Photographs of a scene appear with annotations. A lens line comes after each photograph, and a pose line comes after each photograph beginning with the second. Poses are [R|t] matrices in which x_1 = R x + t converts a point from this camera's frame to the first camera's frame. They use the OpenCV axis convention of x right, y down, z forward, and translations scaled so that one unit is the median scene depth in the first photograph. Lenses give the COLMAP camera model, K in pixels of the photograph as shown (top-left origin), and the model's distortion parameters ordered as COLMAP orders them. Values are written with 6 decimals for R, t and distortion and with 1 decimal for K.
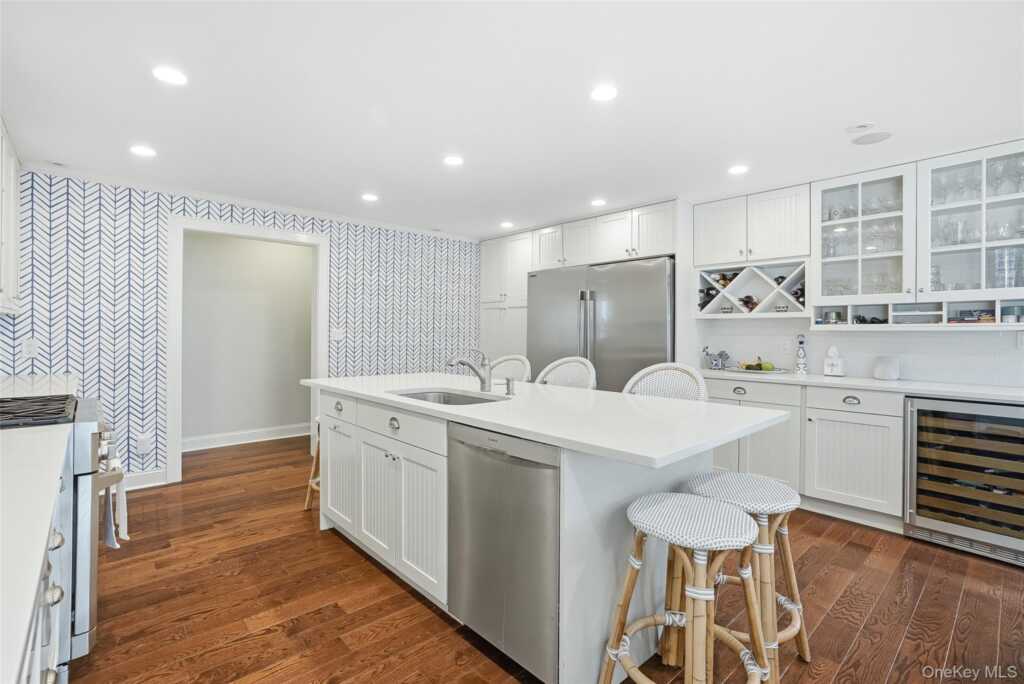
lens RADIAL K [[468.9, 0, 512.3], [0, 468.9, 329.3], [0, 0, 1]] dist [-0.003244, 0.000037]
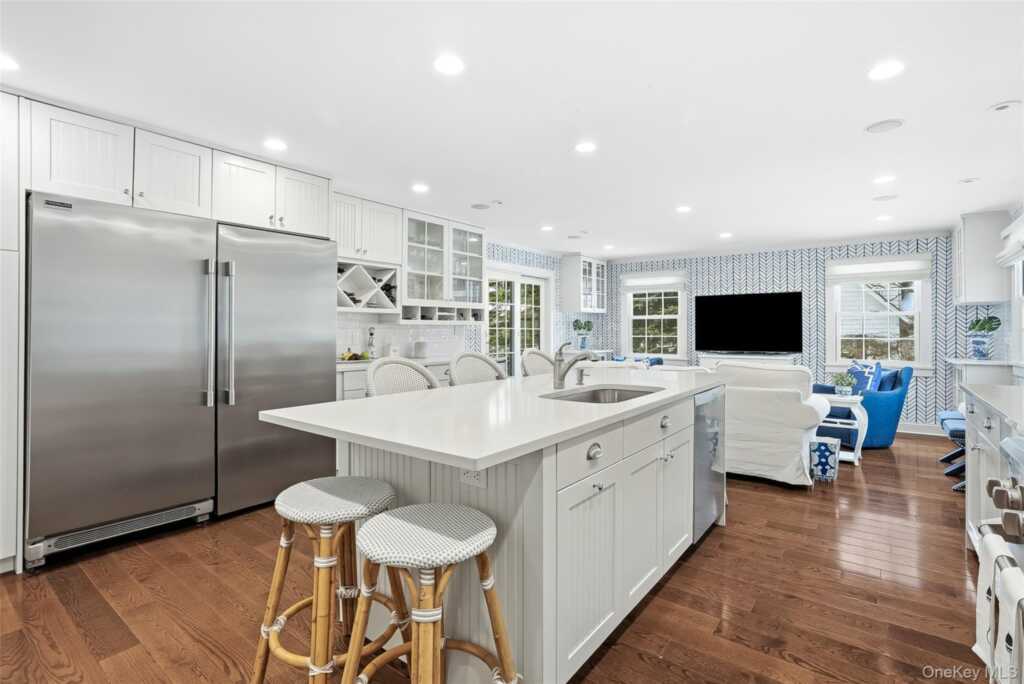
lens RADIAL K [[480.3, 0, 518.3], [0, 480.3, 332.4], [0, 0, 1]] dist [-0.001905, -0.000126]
pose [[-0.174001, -0.014047, 0.984645, -0.794059], [-0.004837, 0.999898, 0.013410, 0.006914], [-0.984734, -0.002429, -0.174051, 1.013114]]
